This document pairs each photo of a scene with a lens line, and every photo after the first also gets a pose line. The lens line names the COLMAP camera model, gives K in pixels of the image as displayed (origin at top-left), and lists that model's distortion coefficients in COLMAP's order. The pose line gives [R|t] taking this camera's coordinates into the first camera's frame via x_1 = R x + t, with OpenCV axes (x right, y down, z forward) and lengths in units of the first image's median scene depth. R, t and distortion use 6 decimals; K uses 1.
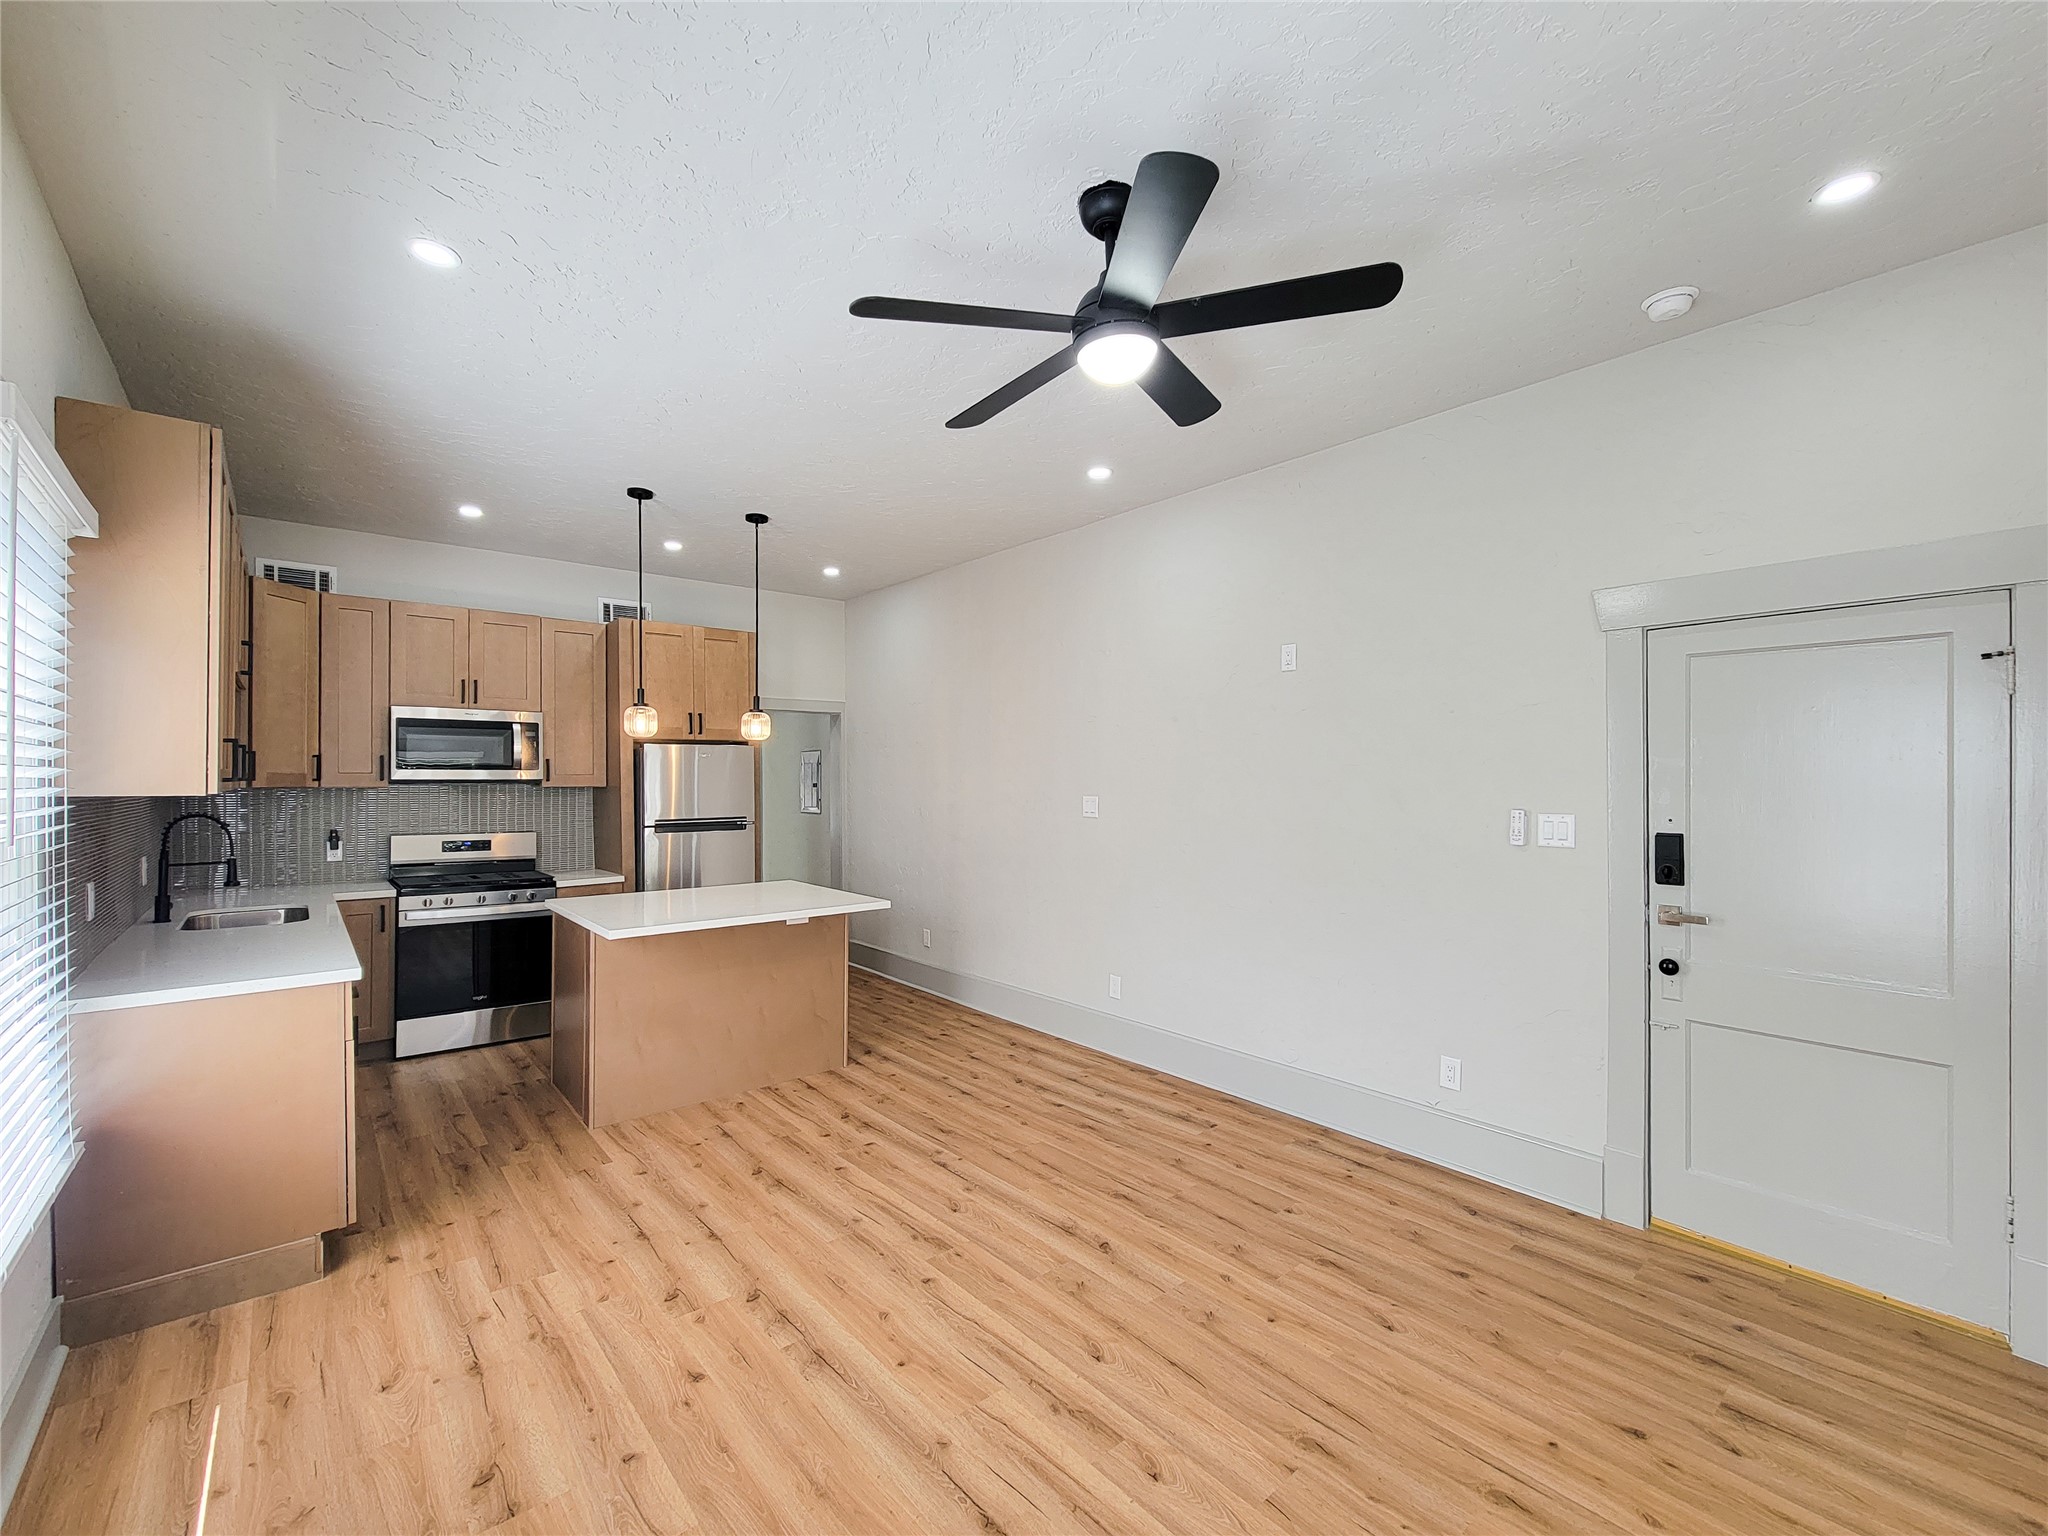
lens RADIAL K [[857.2, 0, 1024.0], [0, 857.2, 768.0], [0, 0, 1]] dist [0.002328, -0.001749]
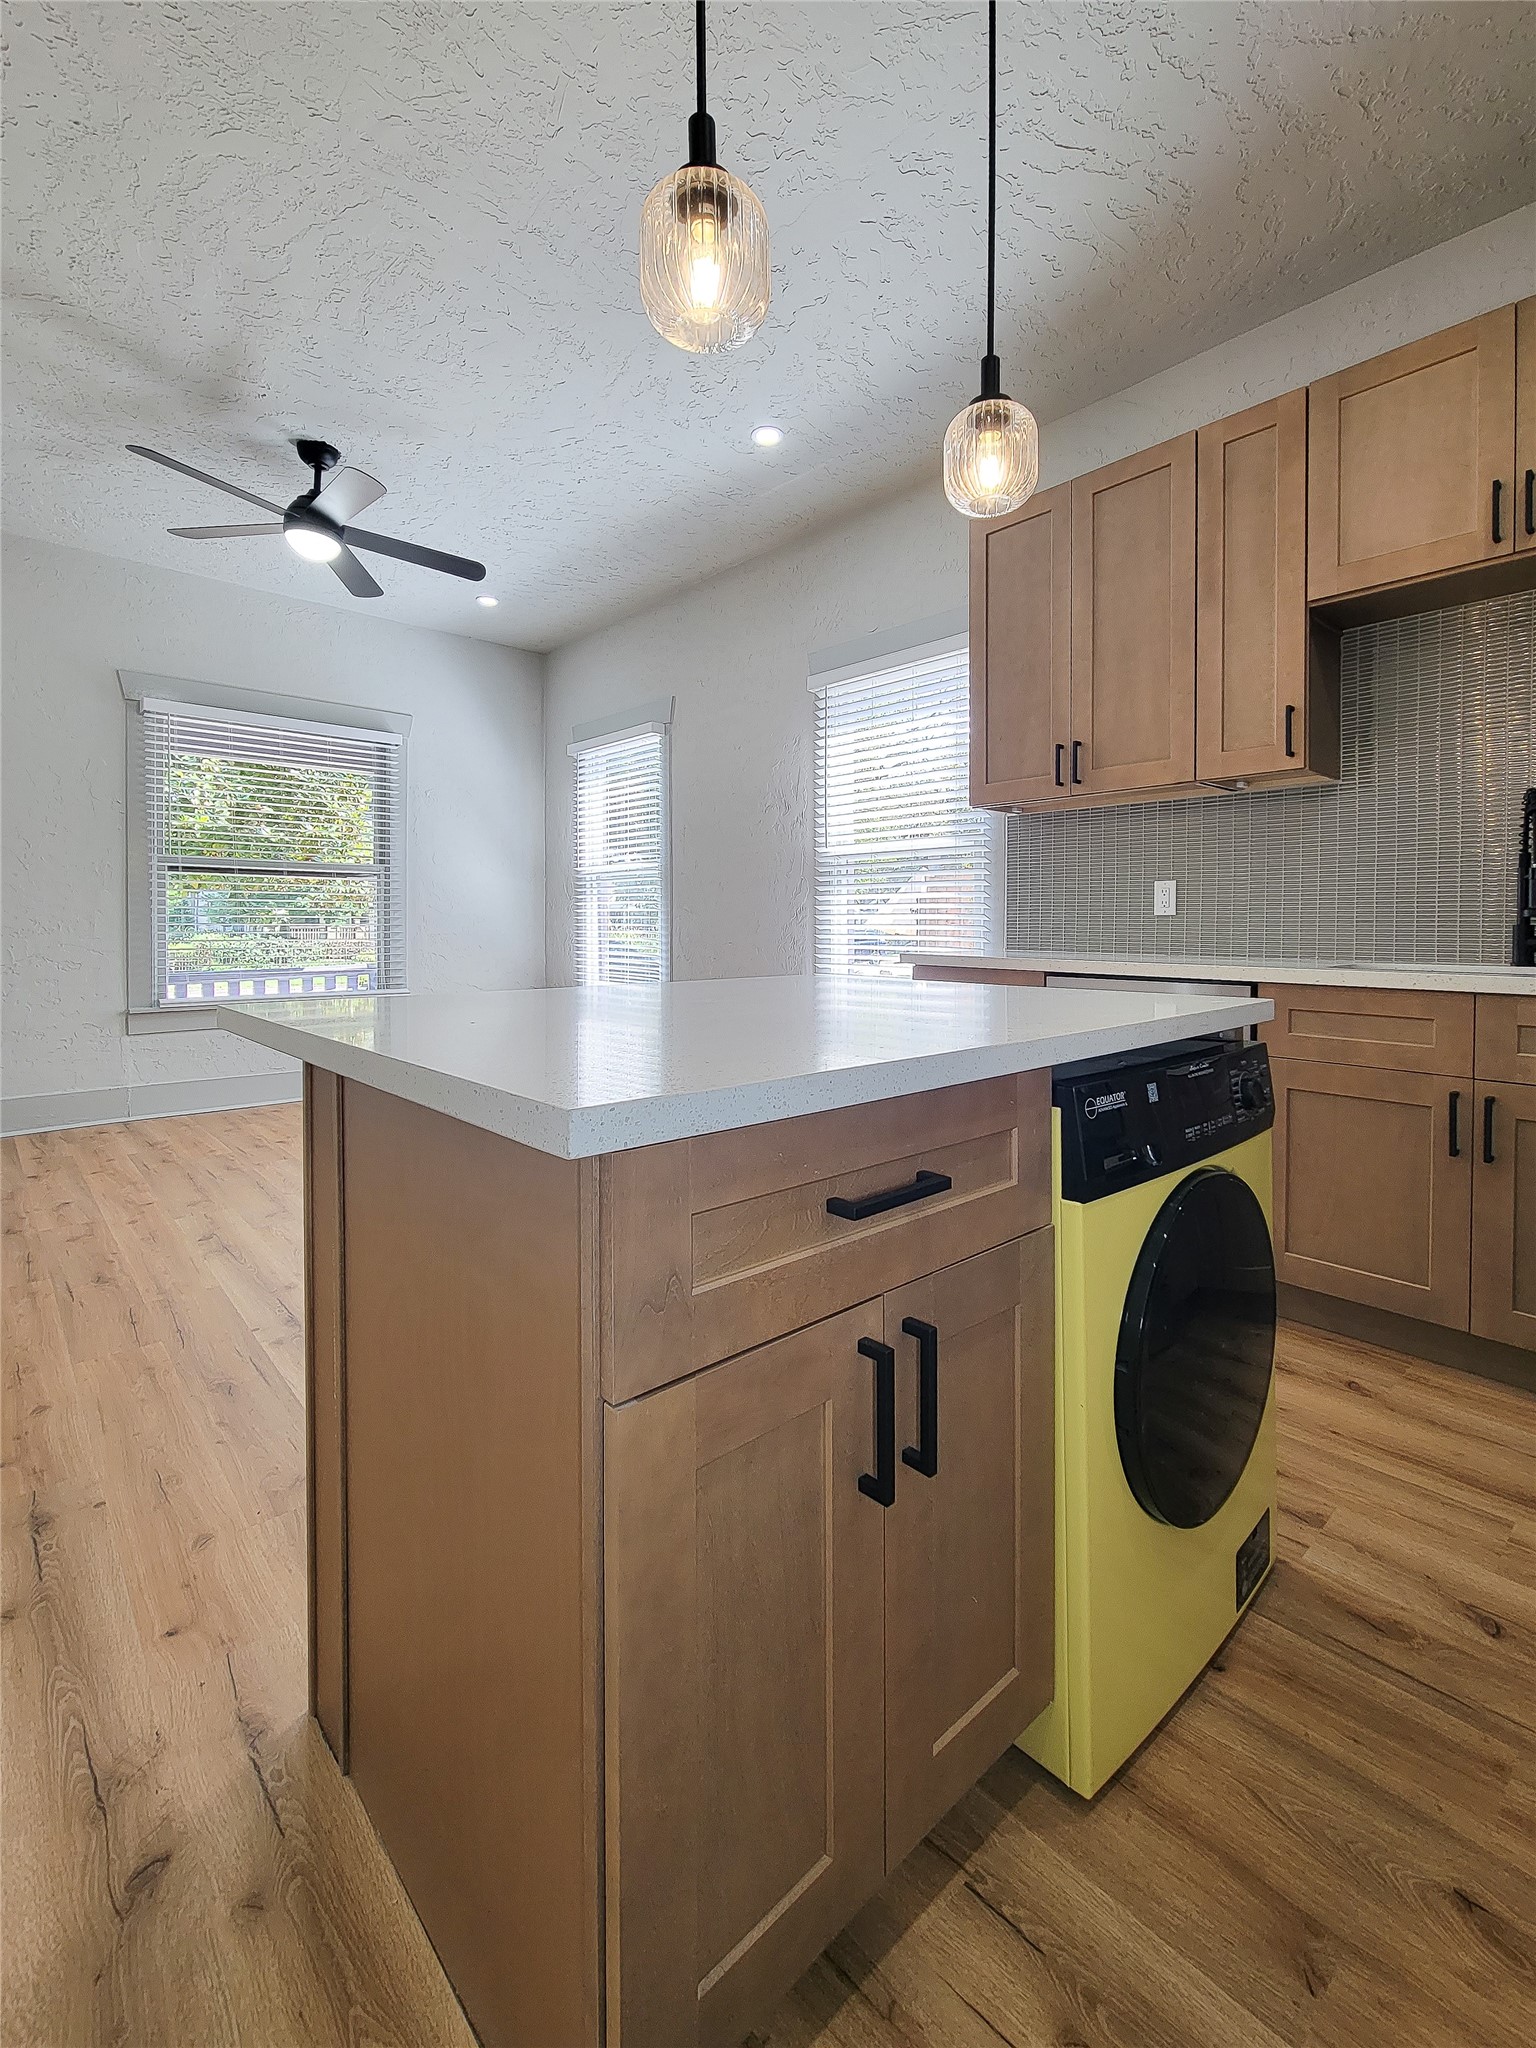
lens RADIAL K [[903.3, 0, 792.4], [0, 903.3, 937.8], [0, 0, 1]] dist [0.000486, -0.001172]
pose [[-0.999254, -0.001140, -0.038602, -0.417043], [-0.001238, 0.999996, 0.002521, 0.150281], [0.038599, 0.002567, -0.999251, 1.570477]]
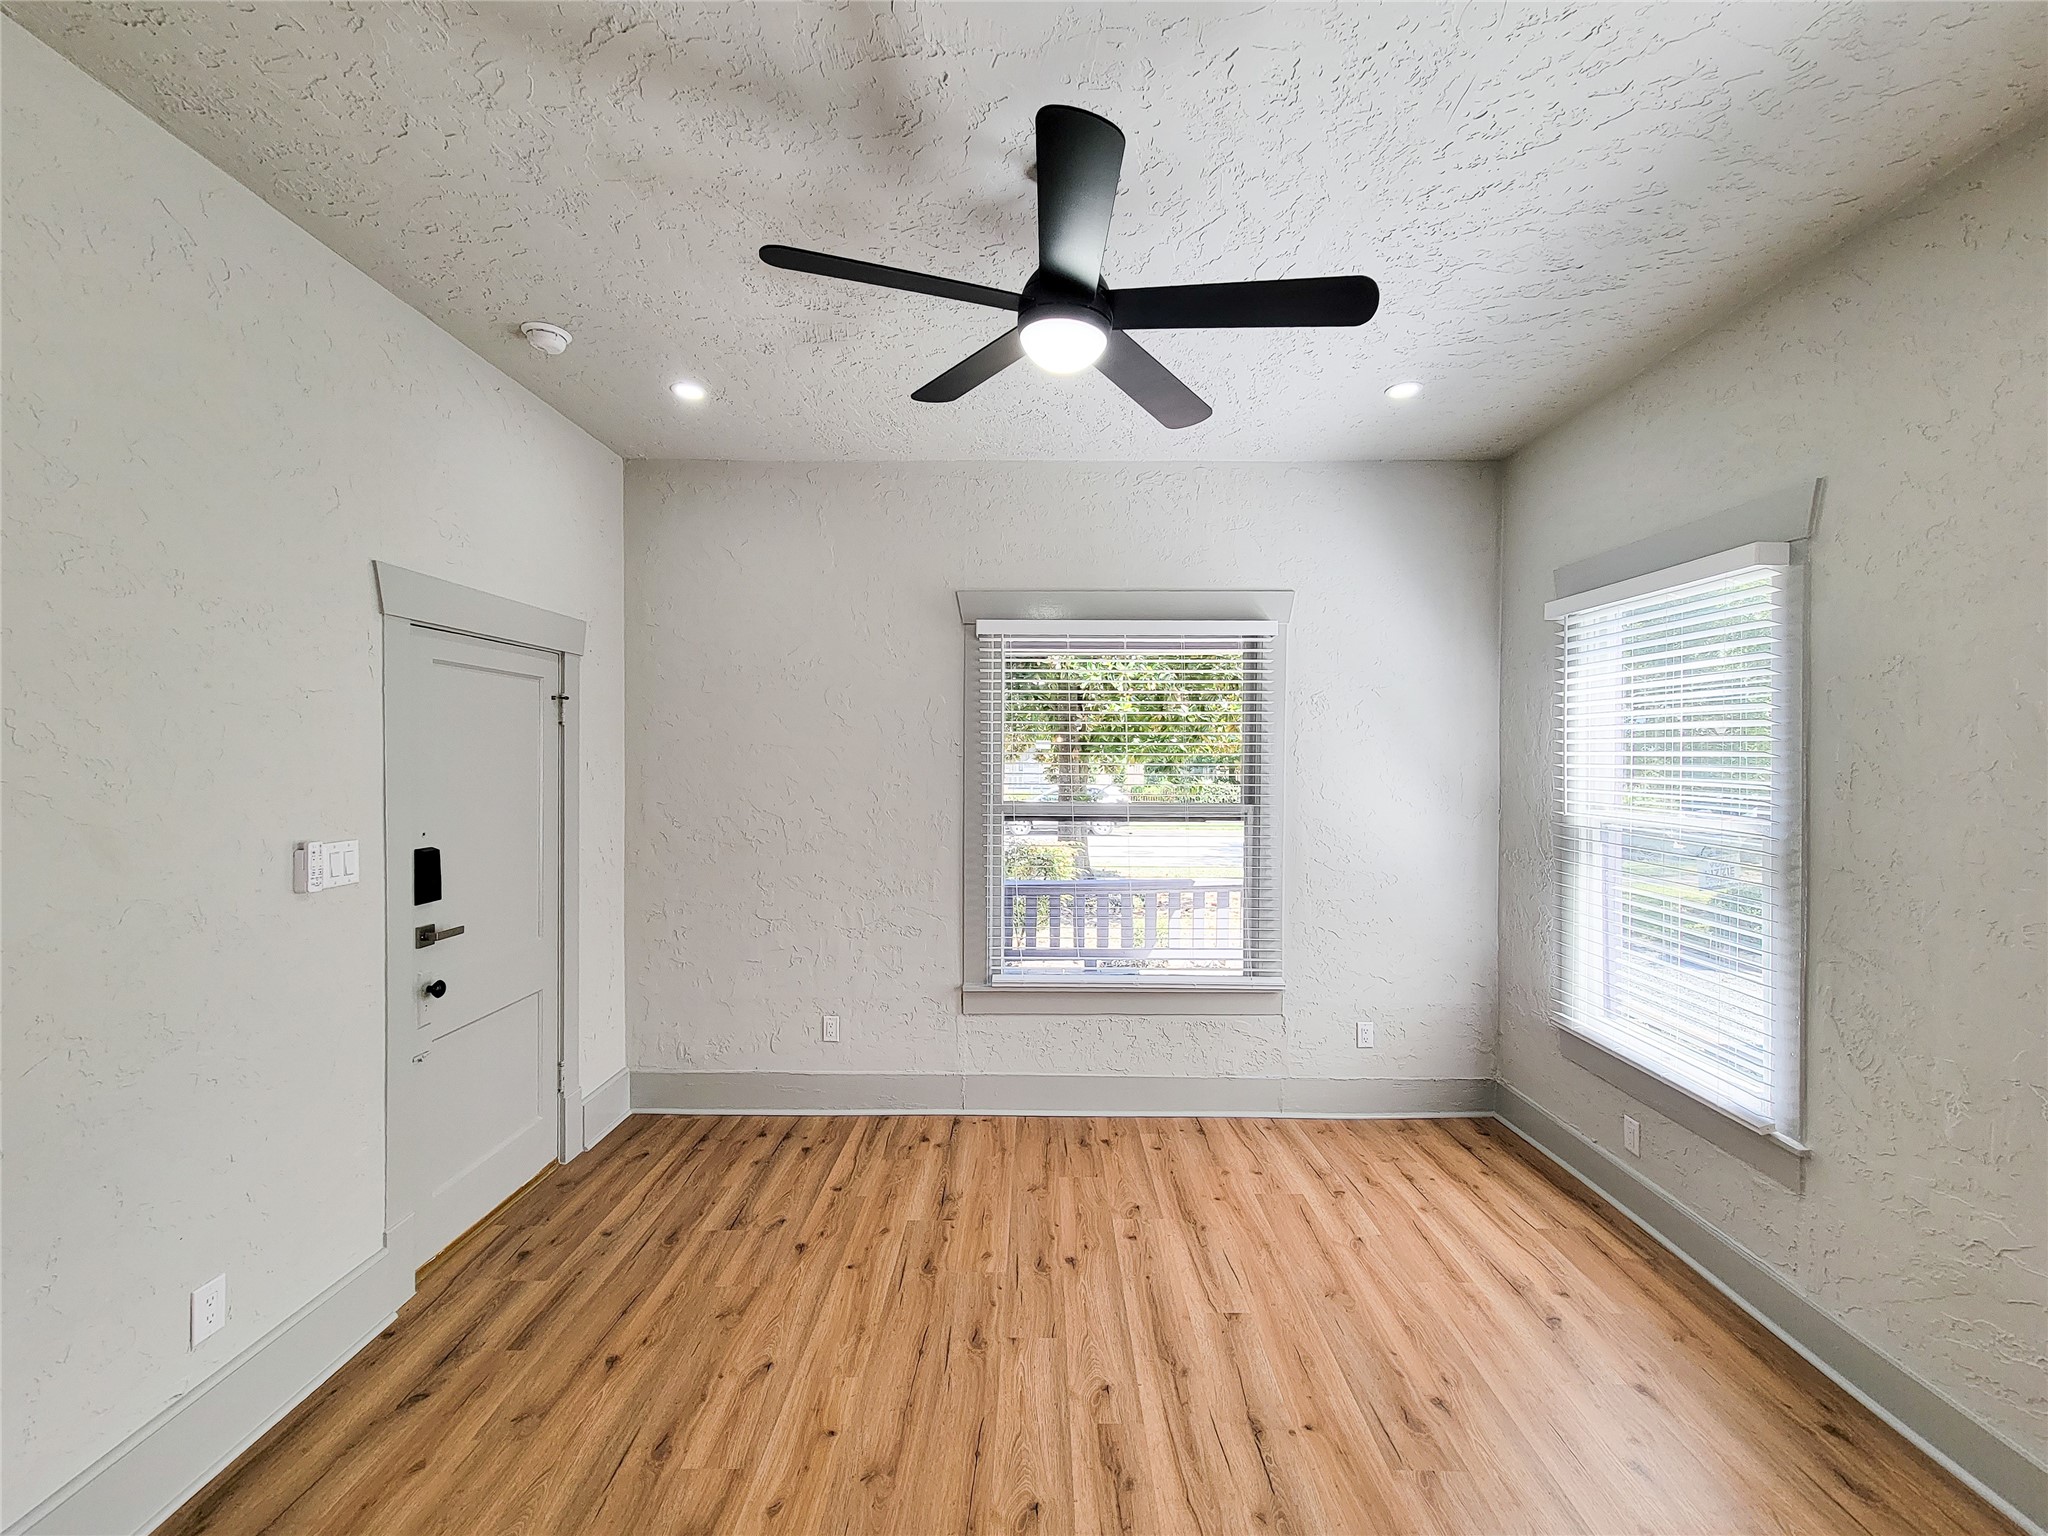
lens RADIAL K [[857.2, 0, 1024.0], [0, 857.2, 768.0], [0, 0, 1]] dist [0.002328, -0.001749]
pose [[-0.747985, -0.011873, 0.663609, -0.268405], [-0.010161, 0.999928, 0.006436, -0.016894], [-0.663638, -0.001929, -0.748052, 0.981279]]
